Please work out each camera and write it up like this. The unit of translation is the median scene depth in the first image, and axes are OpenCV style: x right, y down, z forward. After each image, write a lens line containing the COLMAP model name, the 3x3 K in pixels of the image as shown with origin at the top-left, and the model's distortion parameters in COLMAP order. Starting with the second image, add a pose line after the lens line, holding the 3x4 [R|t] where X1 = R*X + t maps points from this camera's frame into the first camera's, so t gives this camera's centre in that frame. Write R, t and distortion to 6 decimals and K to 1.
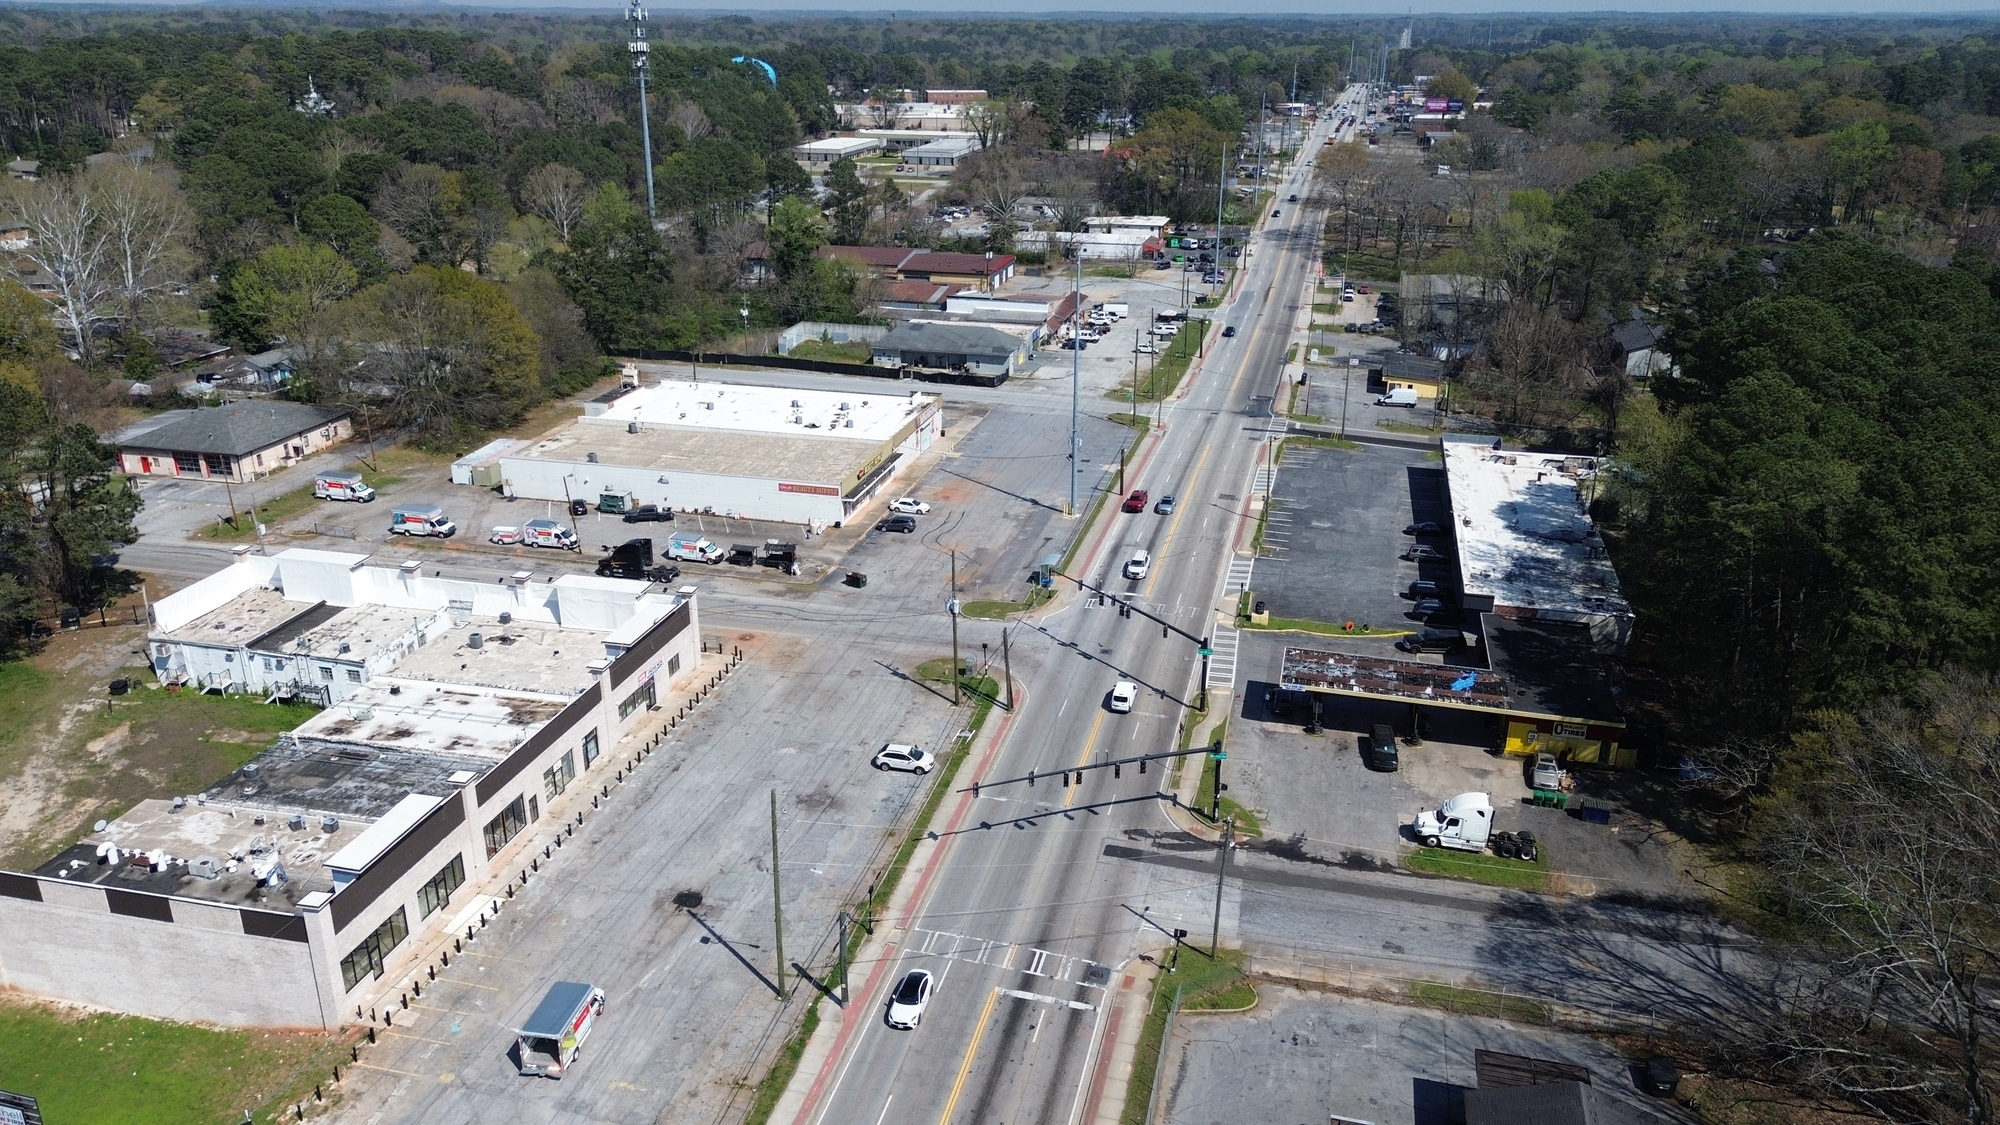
lens RADIAL K [[1406.6, 0, 996.2], [0, 1406.6, 557.9], [0, 0, 1]] dist [0.085805, -0.085803]
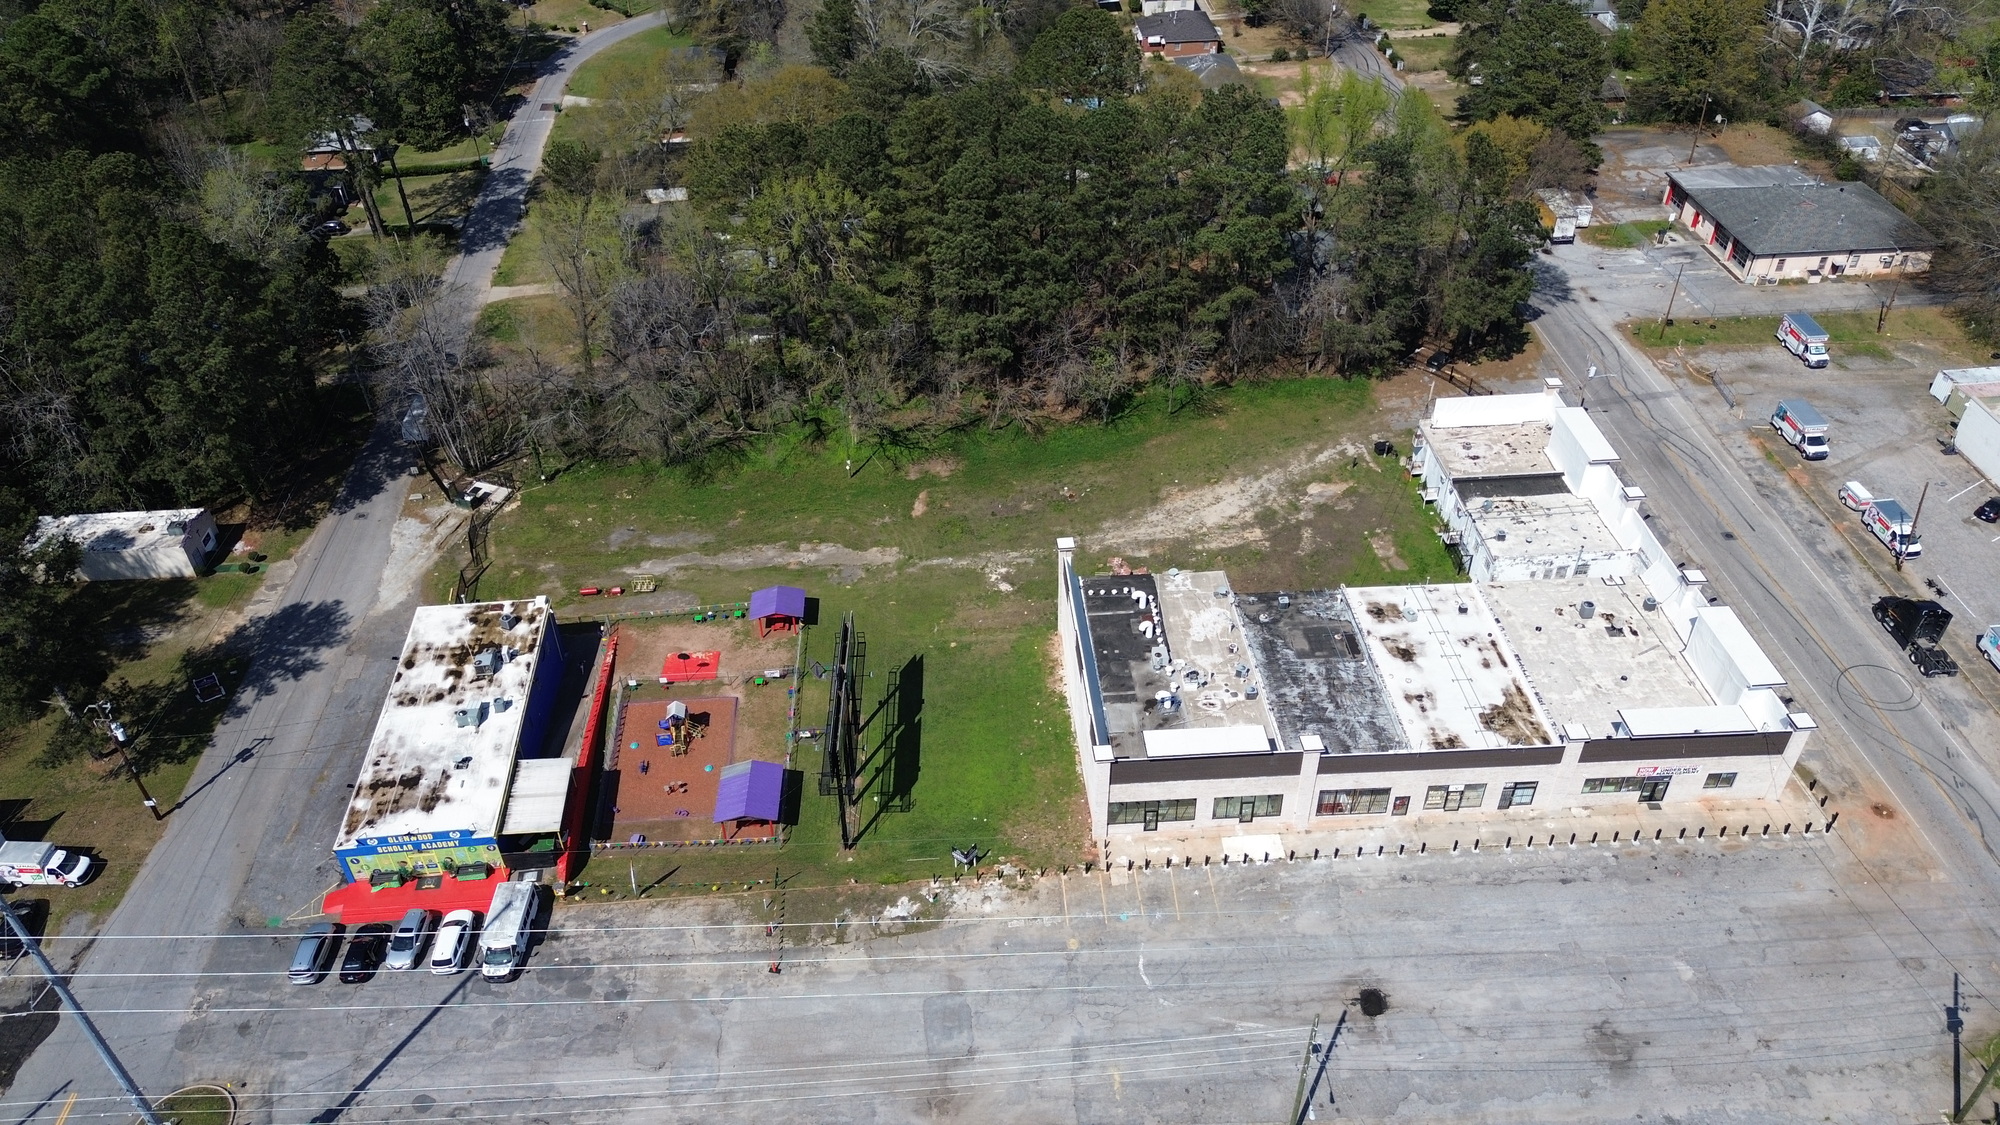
lens RADIAL K [[1401.3, 0, 995.1], [0, 1401.3, 568.1], [0, 0, 1]] dist [0.097943, -0.101323]
pose [[0.300785, 0.589453, -0.749715, 0.153781], [-0.334526, 0.801381, 0.495863, -0.234830], [0.893096, 0.101651, 0.438231, 0.207858]]
